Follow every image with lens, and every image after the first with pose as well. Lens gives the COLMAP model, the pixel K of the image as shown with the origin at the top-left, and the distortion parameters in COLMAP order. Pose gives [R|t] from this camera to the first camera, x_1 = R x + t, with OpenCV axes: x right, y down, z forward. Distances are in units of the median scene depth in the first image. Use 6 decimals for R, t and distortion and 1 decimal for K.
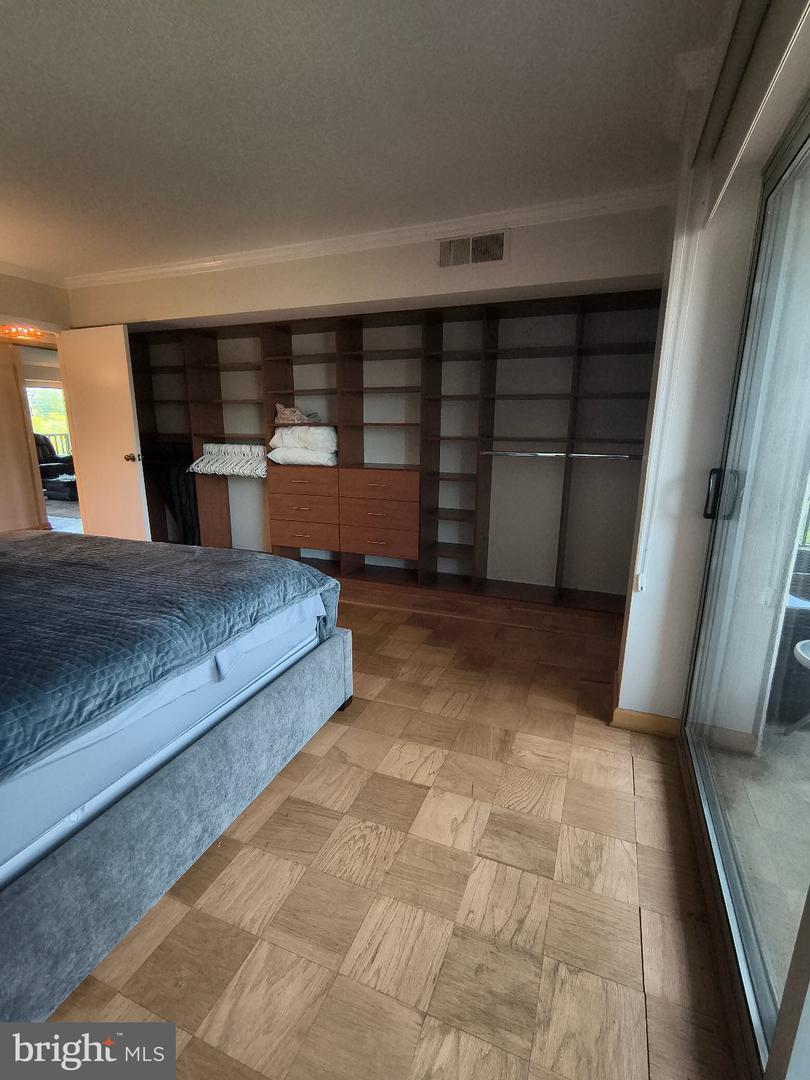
lens RADIAL K [[502.8, 0, 405.1], [0, 502.8, 540.1], [0, 0, 1]] dist [-0.003869, 0.000225]
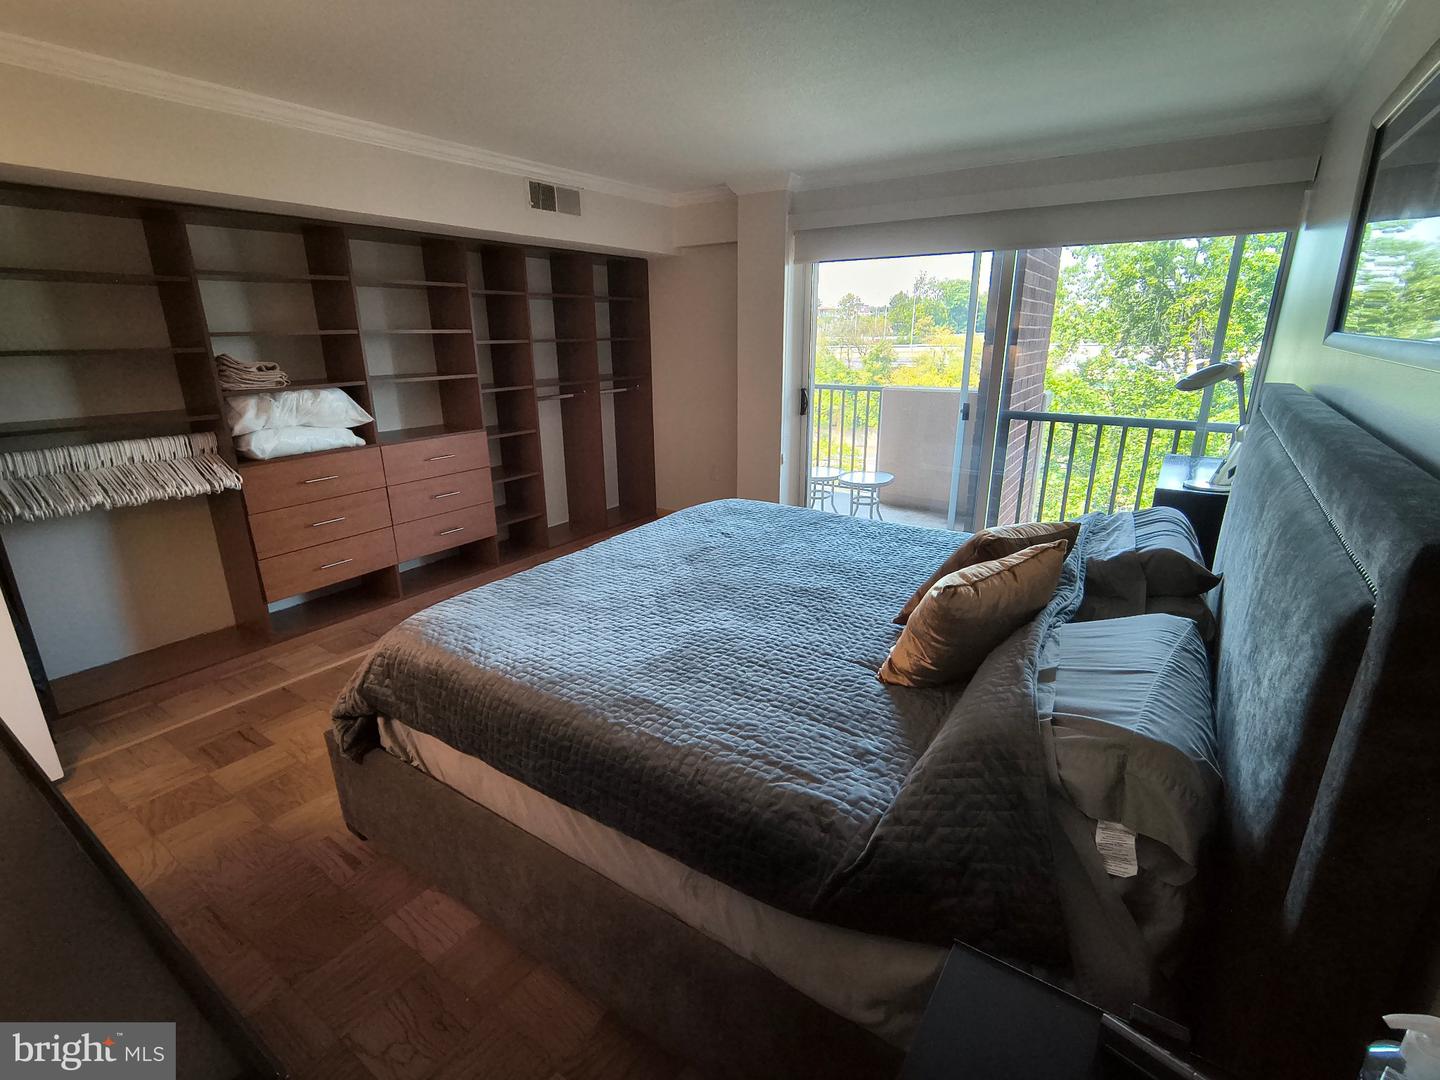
lens RADIAL K [[670.5, 0, 717.1], [0, 670.5, 541.9], [0, 0, 1]] dist [-0.003869, 0.000225]
pose [[0.214277, -0.287855, 0.933394, -1.085938], [0.240282, 0.941759, 0.235274, -0.145622], [-0.946757, 0.173864, 0.270964, 0.388186]]
